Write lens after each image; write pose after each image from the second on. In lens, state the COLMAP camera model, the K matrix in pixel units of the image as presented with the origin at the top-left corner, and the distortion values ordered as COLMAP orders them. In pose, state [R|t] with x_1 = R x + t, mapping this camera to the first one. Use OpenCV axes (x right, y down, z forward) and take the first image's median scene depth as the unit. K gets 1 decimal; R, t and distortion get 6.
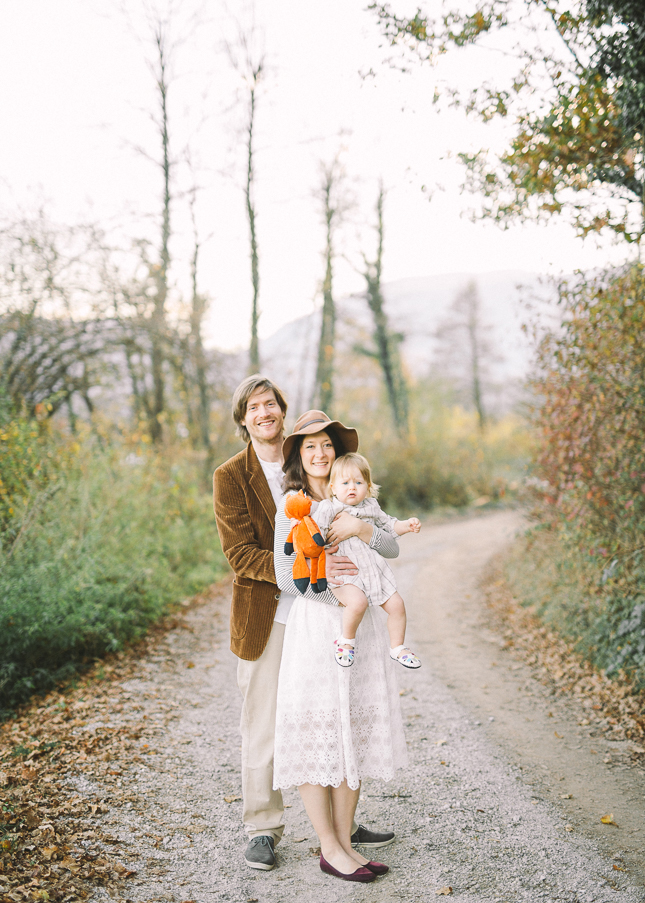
lens RADIAL K [[1305.1, 0, 322.5], [0, 1305.1, 451.5], [0, 0, 1]] dist [-0.016845, 0.024725]
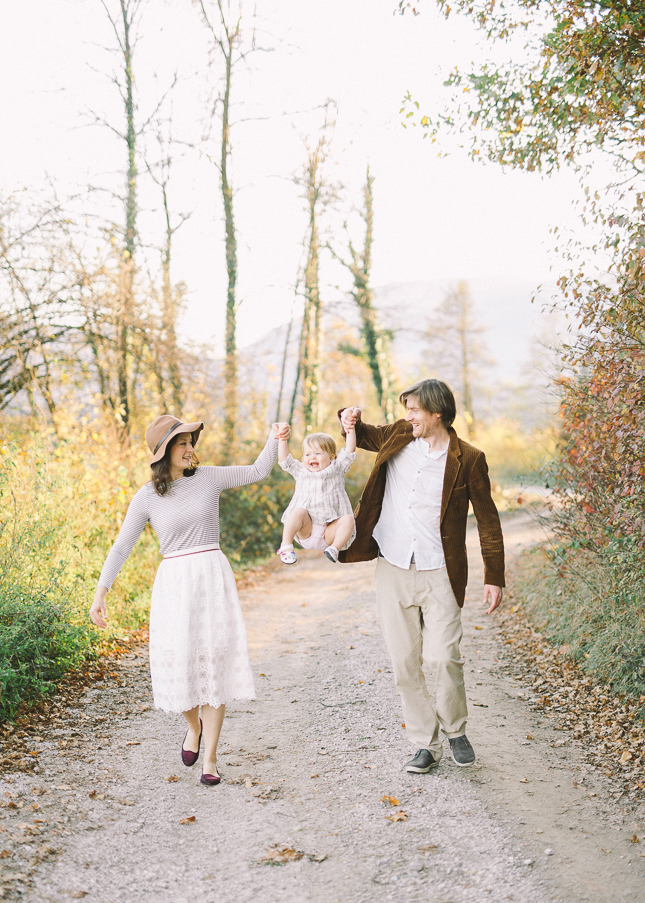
lens RADIAL K [[1305.1, 0, 322.5], [0, 1305.1, 451.5], [0, 0, 1]] dist [-0.016845, 0.024725]
pose [[0.999940, 0.003069, 0.010545, 0.005440], [-0.003008, 0.999979, -0.005800, 0.006000], [-0.010562, 0.005768, 0.999928, 0.180622]]
